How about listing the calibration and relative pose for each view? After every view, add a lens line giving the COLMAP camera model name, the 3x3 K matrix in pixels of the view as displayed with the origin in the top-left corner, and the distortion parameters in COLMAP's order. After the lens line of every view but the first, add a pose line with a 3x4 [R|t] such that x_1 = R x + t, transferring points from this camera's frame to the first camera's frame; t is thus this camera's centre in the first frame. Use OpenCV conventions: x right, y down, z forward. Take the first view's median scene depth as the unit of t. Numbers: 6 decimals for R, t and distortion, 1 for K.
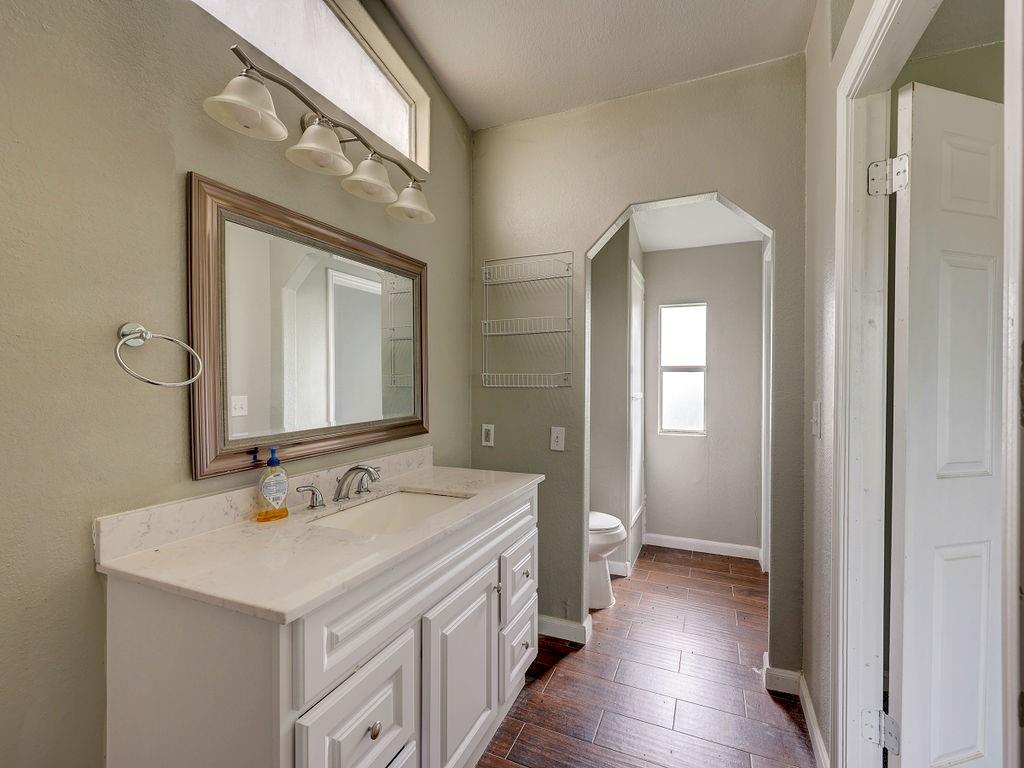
lens RADIAL K [[472.9, 0, 510.0], [0, 472.9, 382.1], [0, 0, 1]] dist [0.009761, 0.002836]
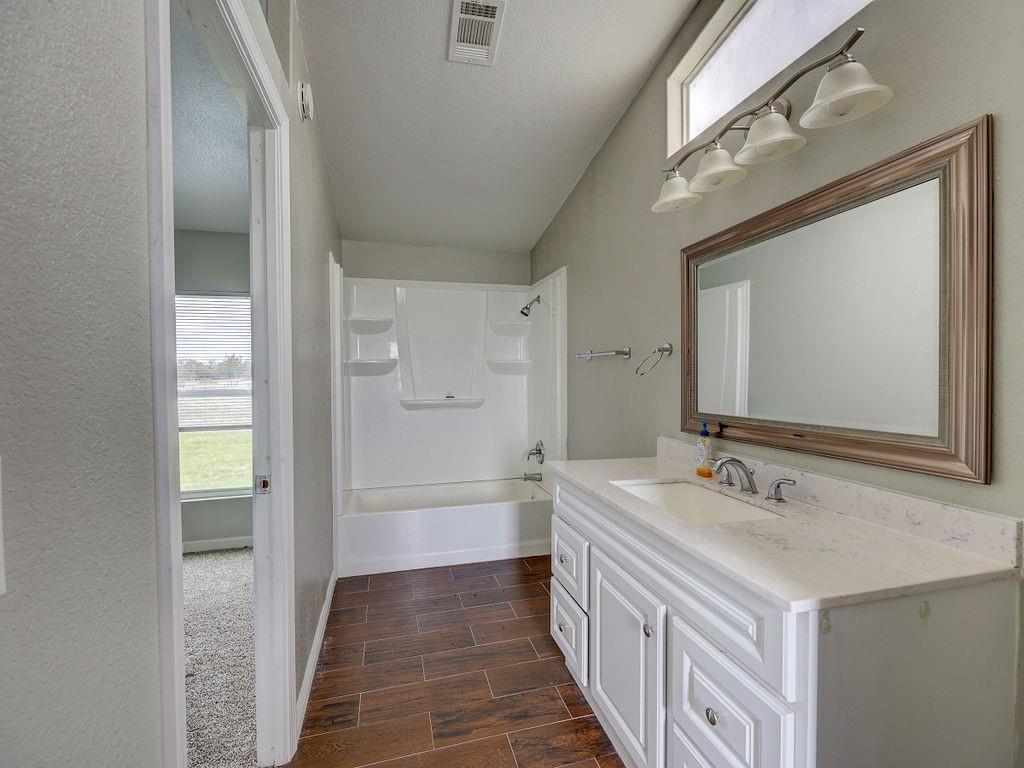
lens RADIAL K [[472.9, 0, 509.4], [0, 472.9, 380.4], [0, 0, 1]] dist [0.009761, 0.002836]
pose [[-0.782482, 0.024690, -0.622184, 0.725713], [0.009227, 0.999564, 0.028060, -0.021290], [0.622605, 0.016216, -0.782368, 1.630275]]
